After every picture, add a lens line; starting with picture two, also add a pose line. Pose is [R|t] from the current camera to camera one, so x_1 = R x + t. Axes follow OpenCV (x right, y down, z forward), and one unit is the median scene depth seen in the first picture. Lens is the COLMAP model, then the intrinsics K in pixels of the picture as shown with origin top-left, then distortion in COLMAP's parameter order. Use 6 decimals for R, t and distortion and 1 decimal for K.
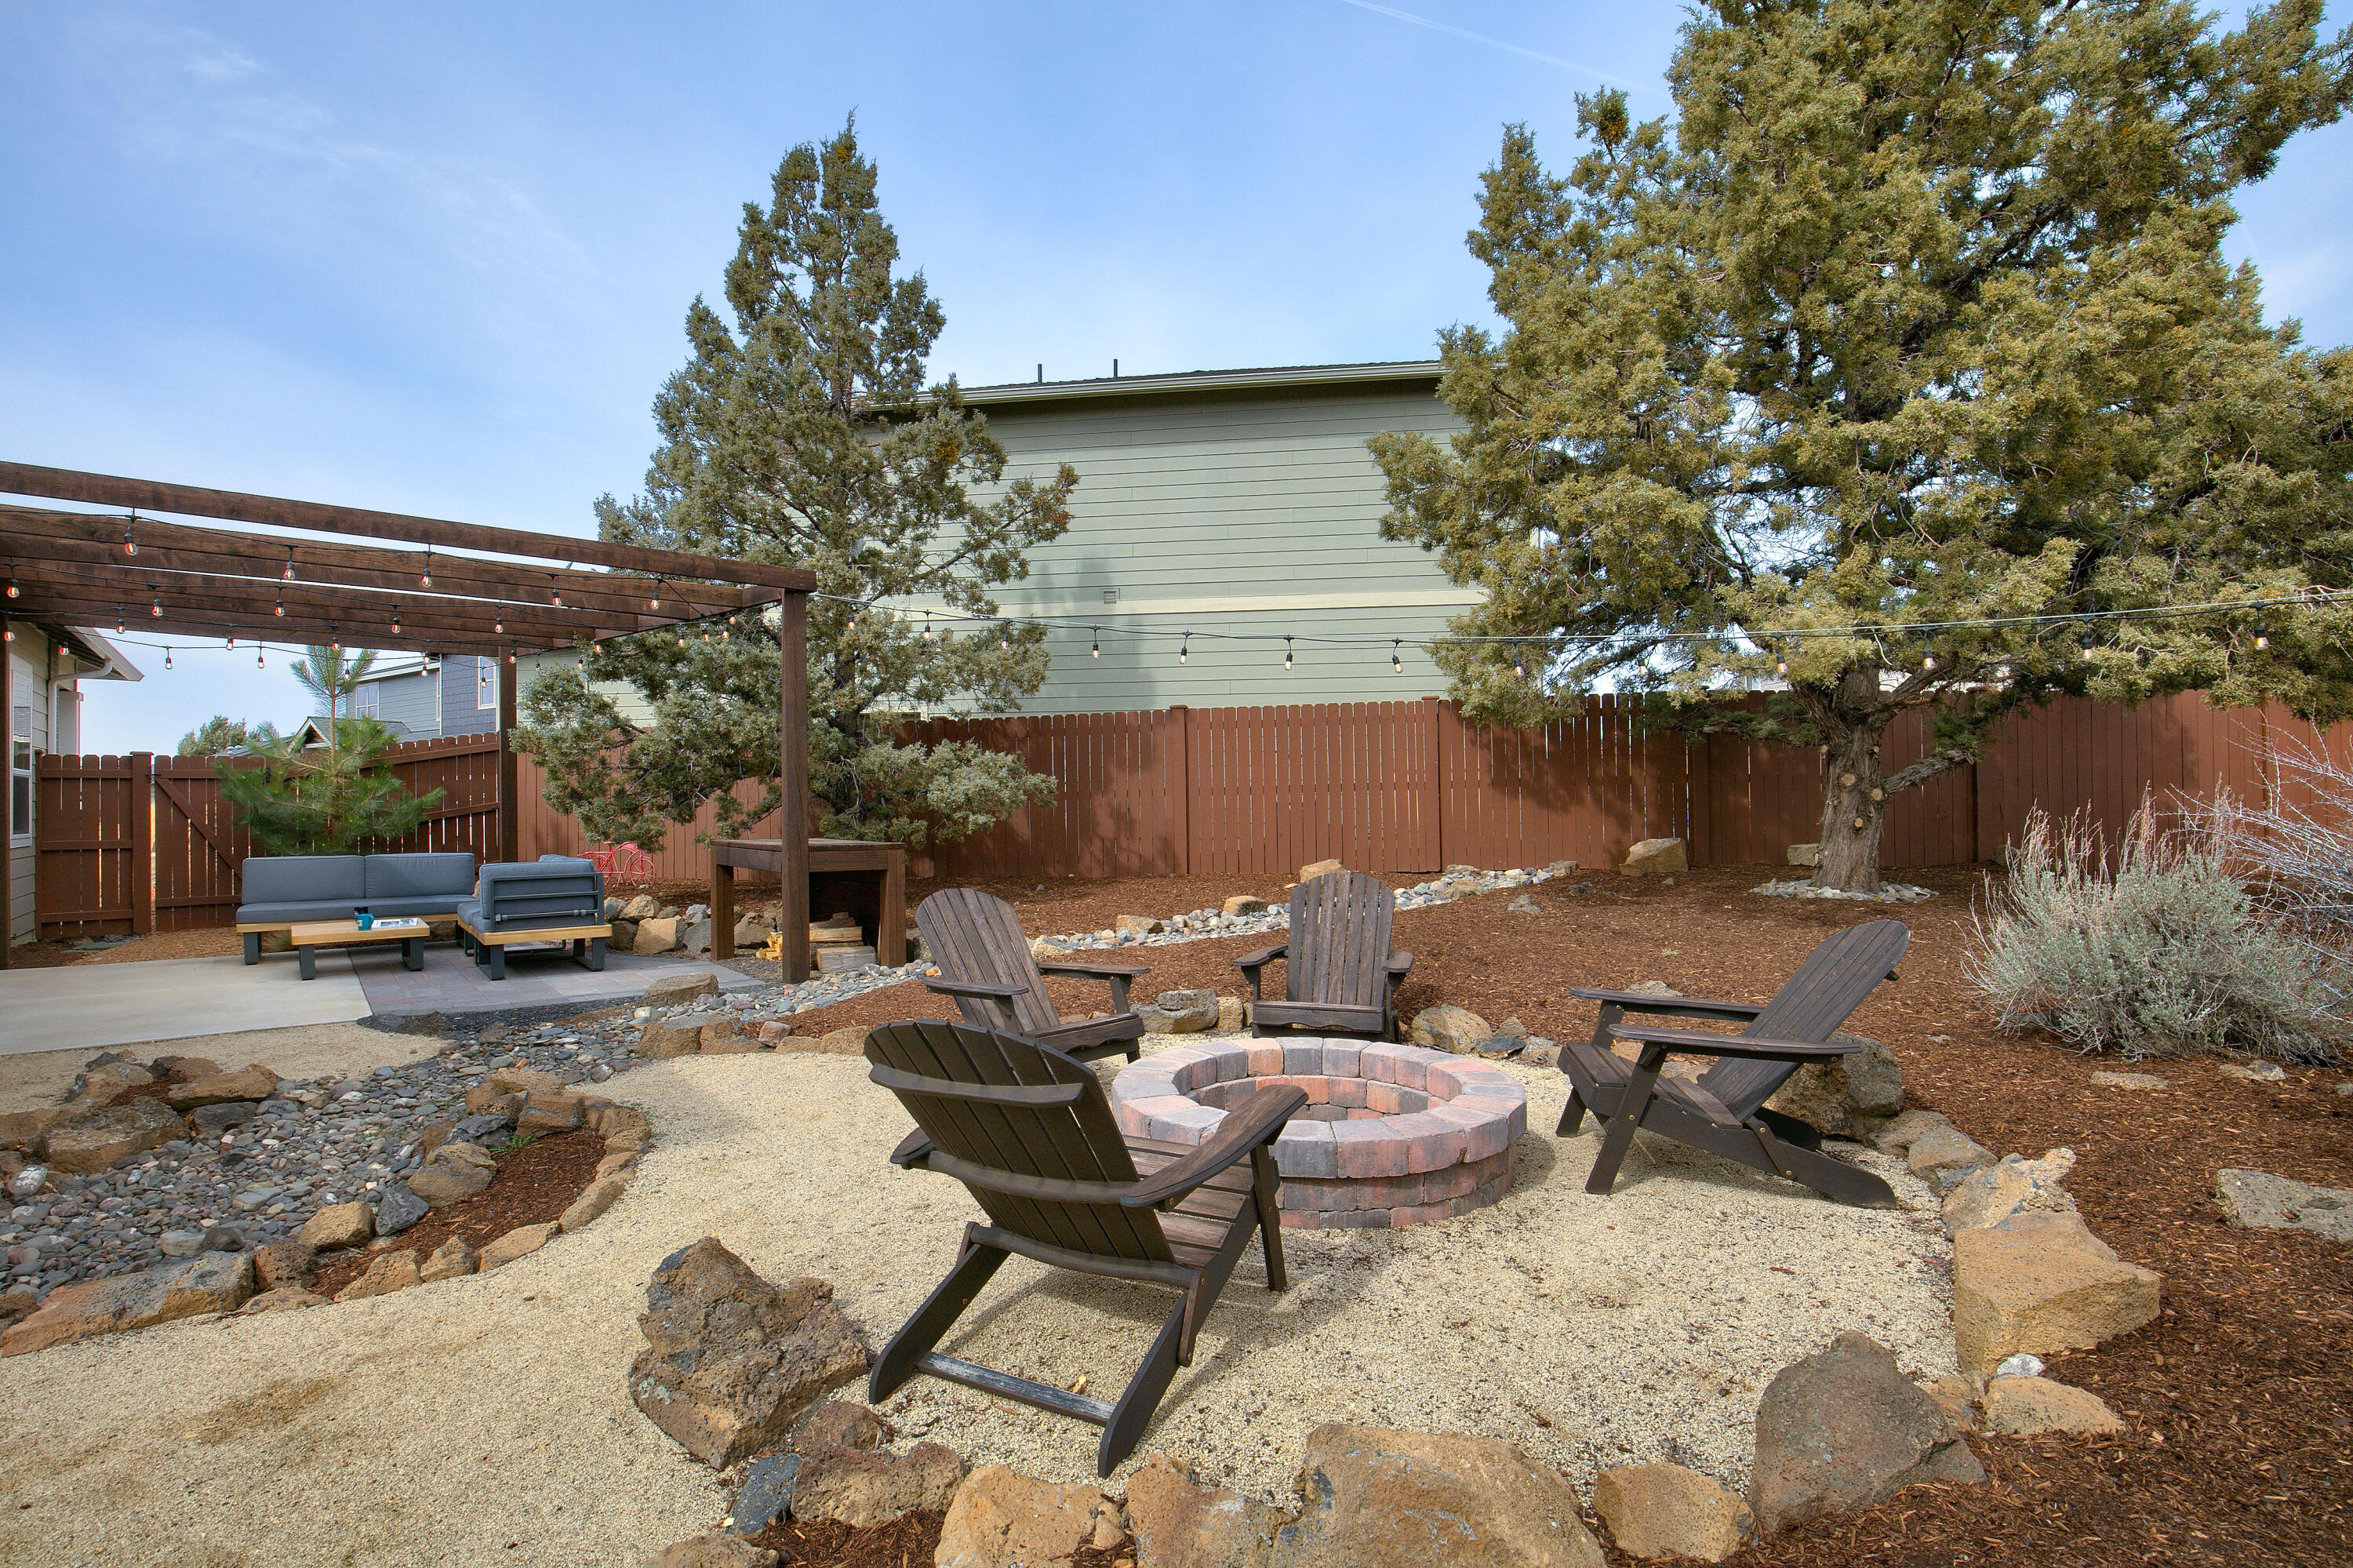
lens RADIAL K [[1084.3, 0, 1196.5], [0, 1084.3, 774.5], [0, 0, 1]] dist [0.000598, 0.000197]
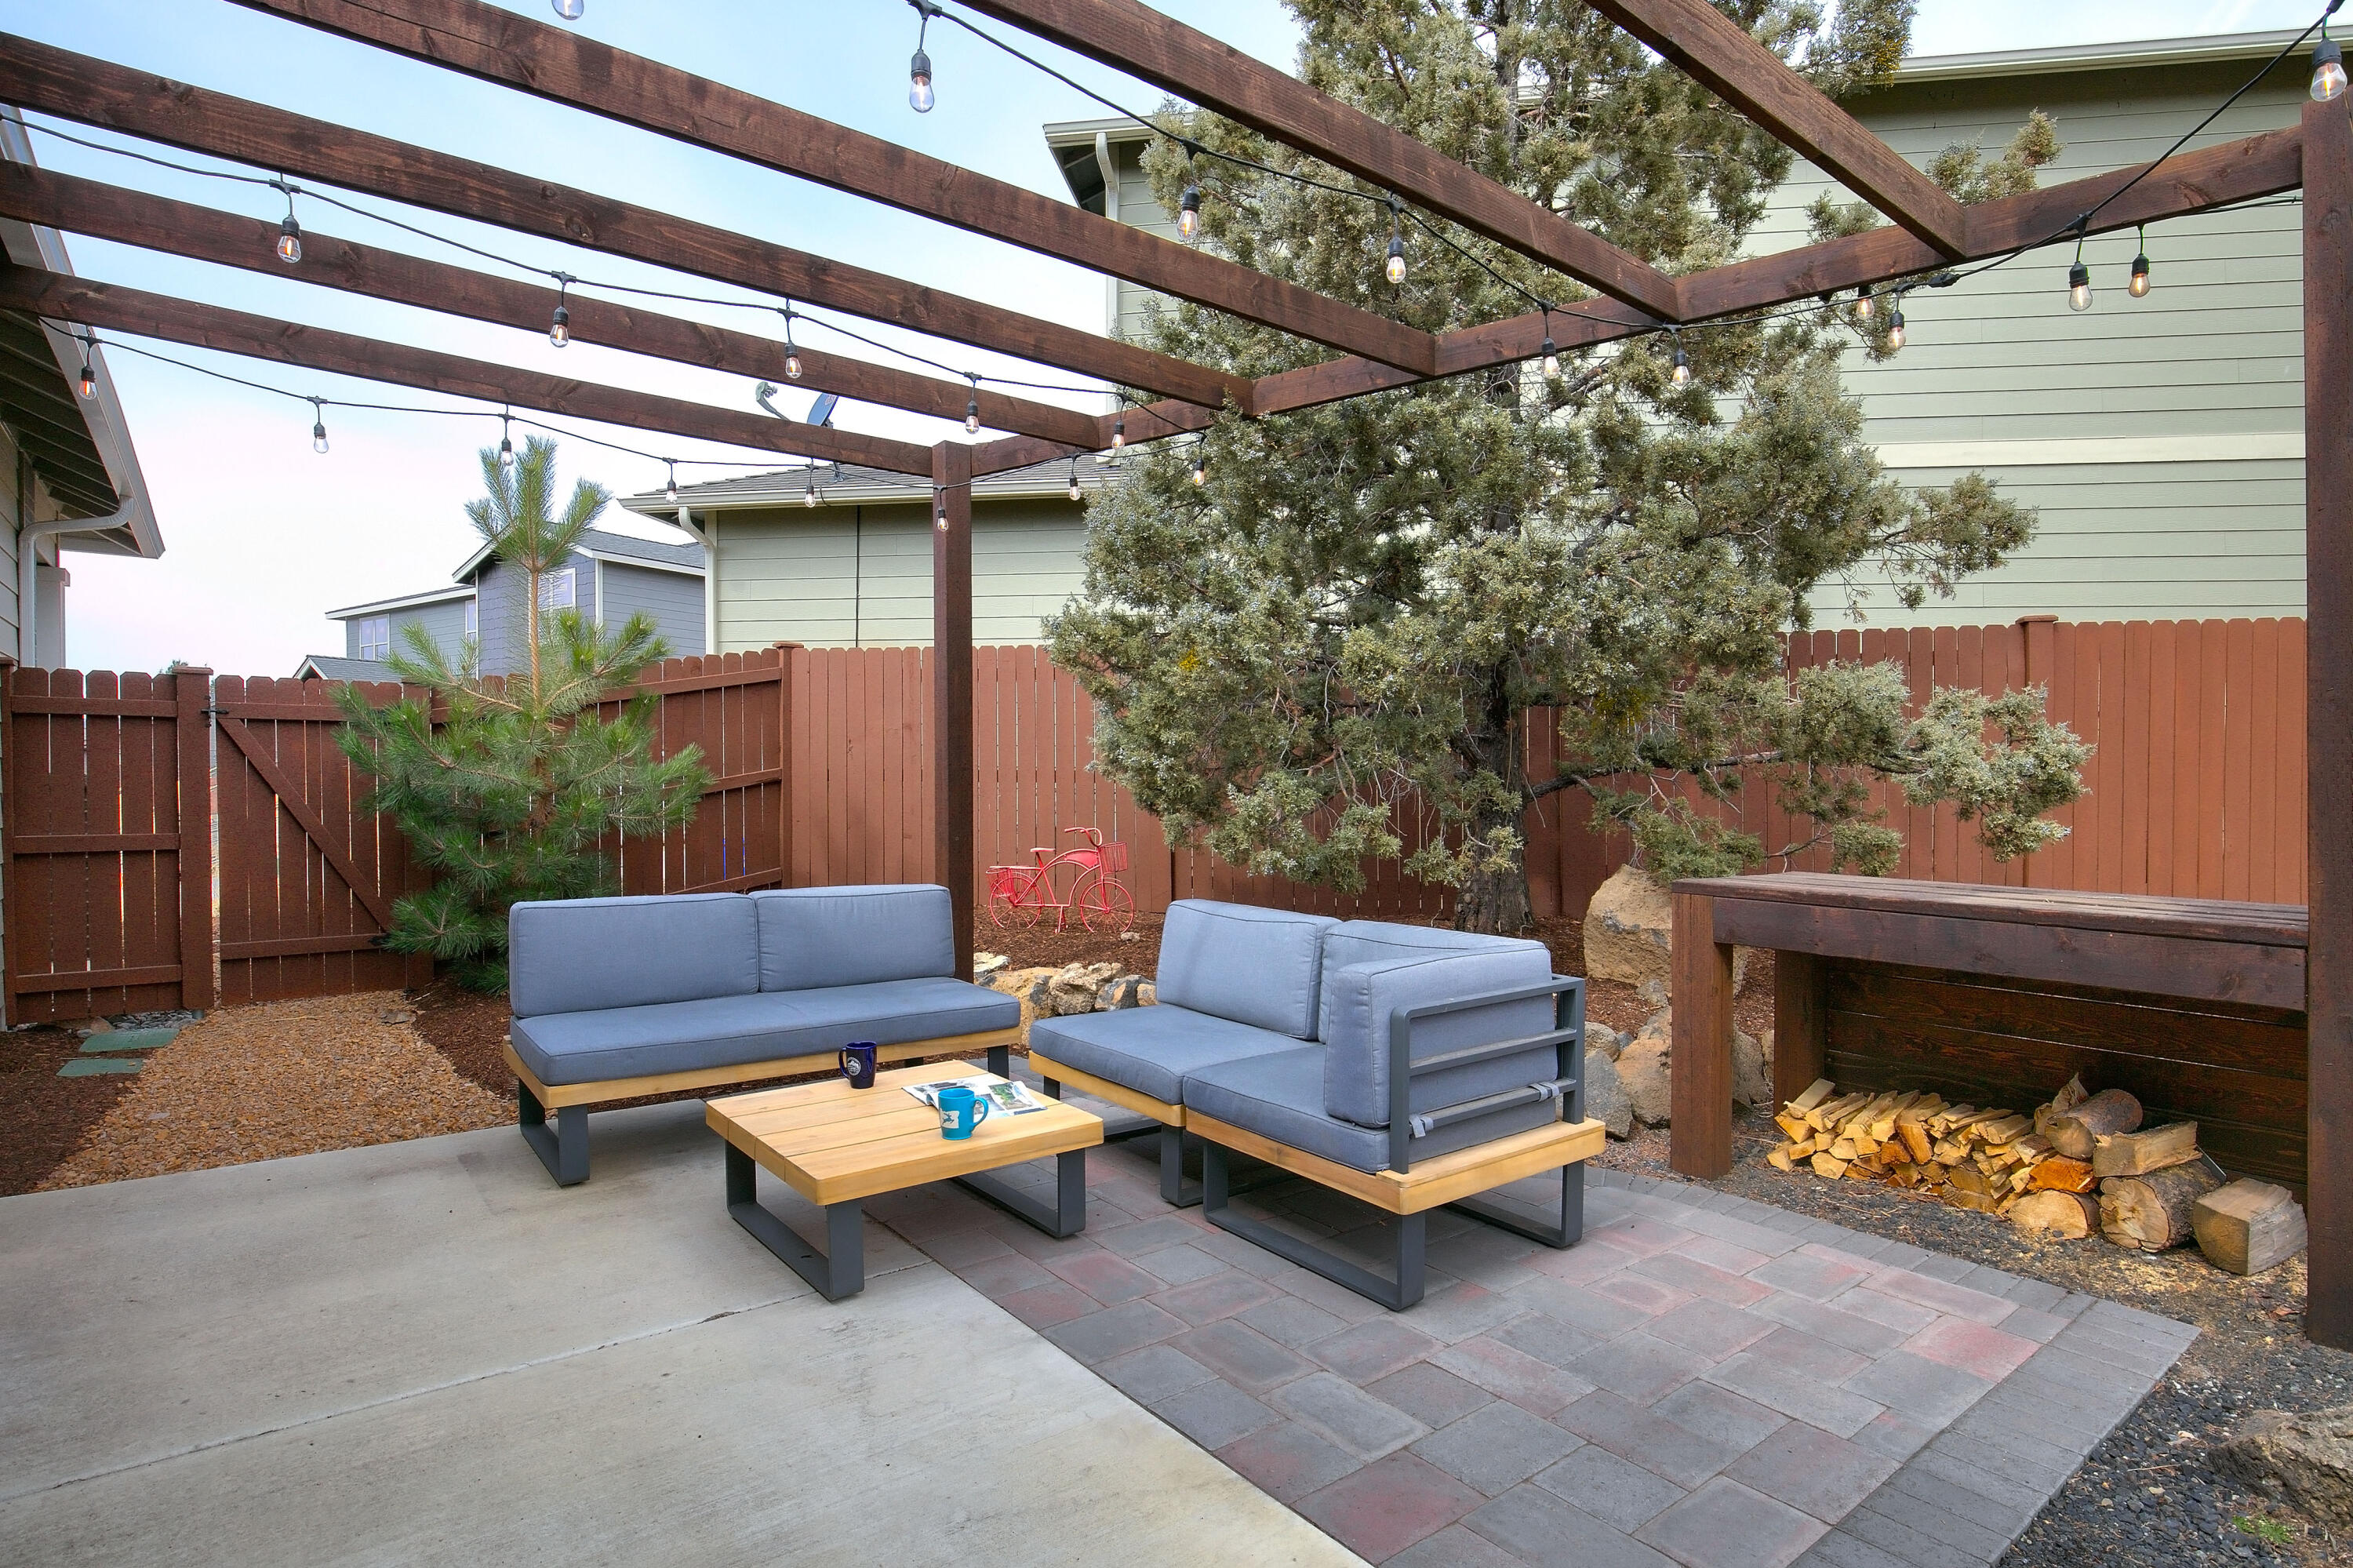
lens RADIAL K [[1198.6, 0, 1176.5], [0, 1198.6, 784.0], [0, 0, 1]] dist [0.001142, 0.000197]
pose [[0.999481, 0.017663, -0.026956, -0.461929], [-0.016955, 0.999511, 0.026262, 0.012536], [0.027407, -0.025791, 0.999292, 0.413646]]
